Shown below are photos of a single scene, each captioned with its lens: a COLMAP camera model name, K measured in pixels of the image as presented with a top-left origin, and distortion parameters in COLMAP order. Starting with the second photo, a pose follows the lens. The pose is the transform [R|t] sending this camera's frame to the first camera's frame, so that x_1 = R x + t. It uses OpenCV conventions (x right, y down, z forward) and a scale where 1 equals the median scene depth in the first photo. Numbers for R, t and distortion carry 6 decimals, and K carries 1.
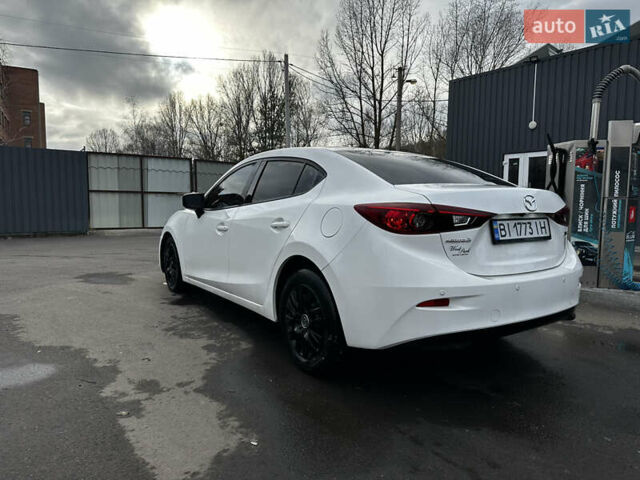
lens RADIAL K [[447.7, 0, 322.9], [0, 447.7, 241.7], [0, 0, 1]] dist [0.055744, -0.063472]
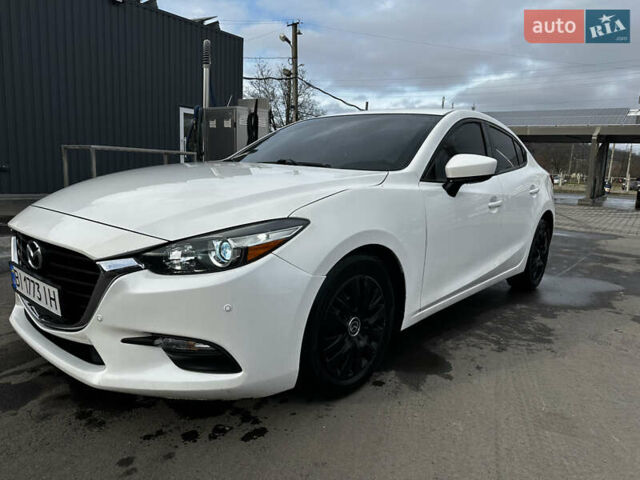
lens RADIAL K [[452.4, 0, 321.8], [0, 452.4, 241.8], [0, 0, 1]] dist [0.029315, -0.036688]
pose [[-0.262993, -0.179028, 0.948042, -0.270331], [0.036137, 0.980116, 0.195109, -0.038750], [-0.964121, 0.085572, -0.251294, 0.441988]]
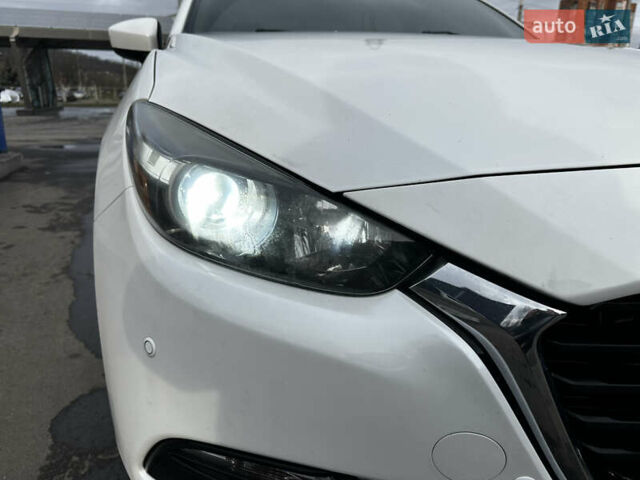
lens RADIAL K [[463.0, 0, 319.0], [0, 463.0, 237.9], [0, 0, 1]] dist [-0.011018, -0.000251]
pose [[-0.941278, -0.116664, 0.316835, -0.080718], [0.013127, 0.925050, 0.379619, -0.032157], [-0.337376, 0.361486, -0.869198, 0.538424]]
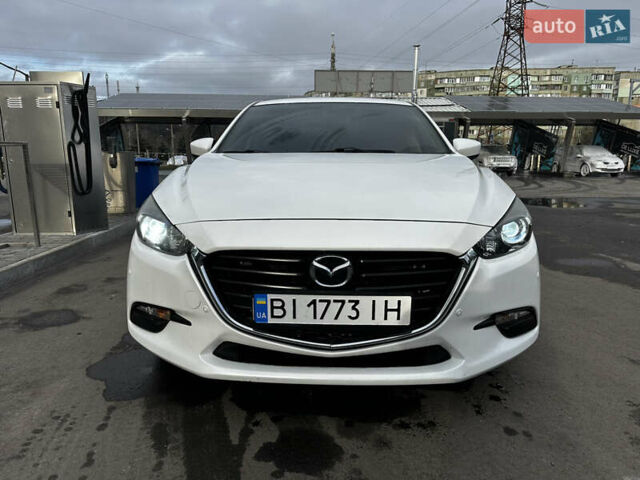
lens RADIAL K [[452.4, 0, 321.8], [0, 452.4, 241.8], [0, 0, 1]] dist [0.029315, -0.036688]
pose [[-0.810440, -0.118928, 0.573623, -0.181123], [0.043375, 0.964307, 0.261210, -0.049154], [-0.584214, 0.236576, -0.776354, 0.582300]]
